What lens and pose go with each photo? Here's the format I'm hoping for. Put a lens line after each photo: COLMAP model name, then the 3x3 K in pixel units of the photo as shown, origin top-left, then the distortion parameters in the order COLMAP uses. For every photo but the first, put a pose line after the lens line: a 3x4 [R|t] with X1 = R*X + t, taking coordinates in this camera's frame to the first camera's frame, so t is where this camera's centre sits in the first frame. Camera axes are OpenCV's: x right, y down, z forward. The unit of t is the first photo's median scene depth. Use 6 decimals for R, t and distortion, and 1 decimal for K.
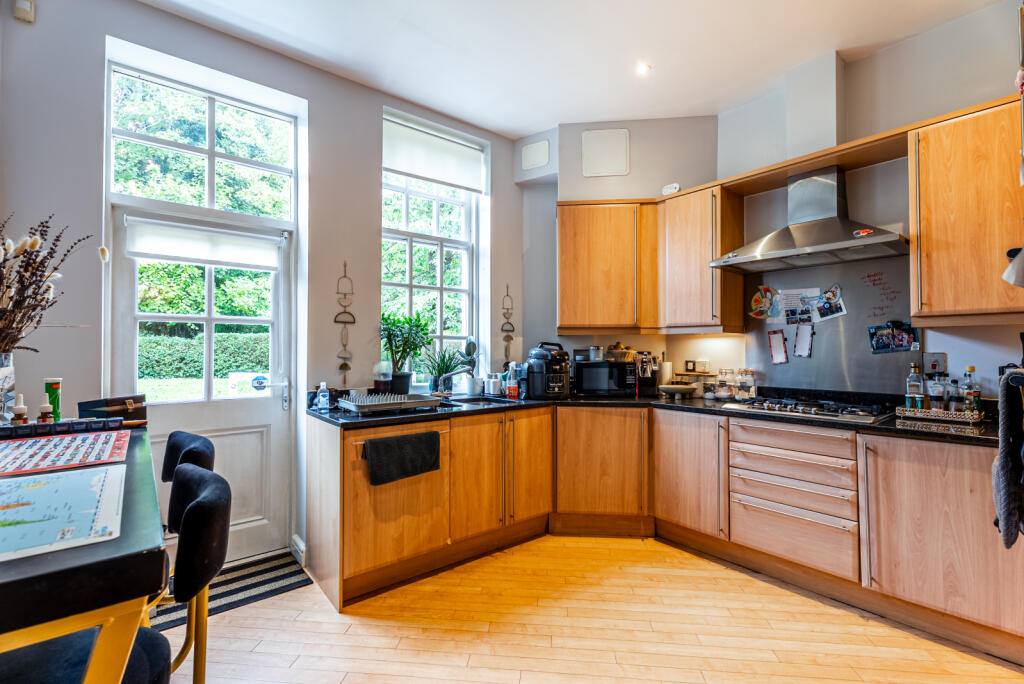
lens RADIAL K [[456.9, 0, 512.0], [0, 456.9, 342.0], [0, 0, 1]] dist [-0.000712, -0.000523]
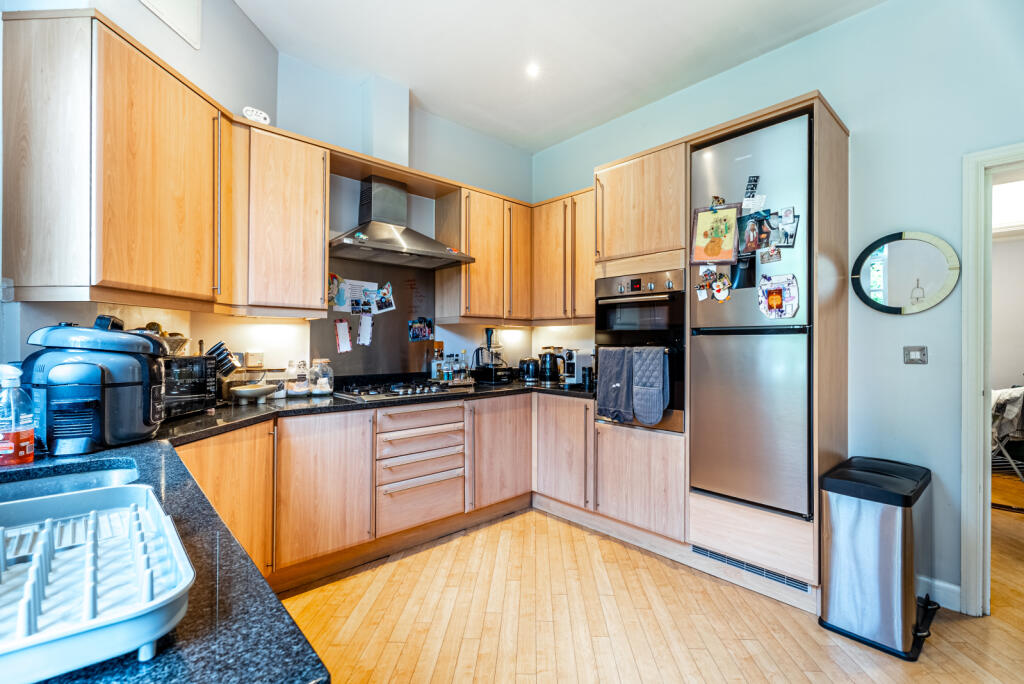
lens RADIAL K [[456.9, 0, 512.0], [0, 456.9, 342.0], [0, 0, 1]] dist [-0.000712, -0.000523]
pose [[-0.061629, 0.003177, 0.998094, -0.459265], [-0.017976, 0.999829, -0.004292, 0.023405], [-0.997937, -0.018206, -0.061561, 0.732046]]
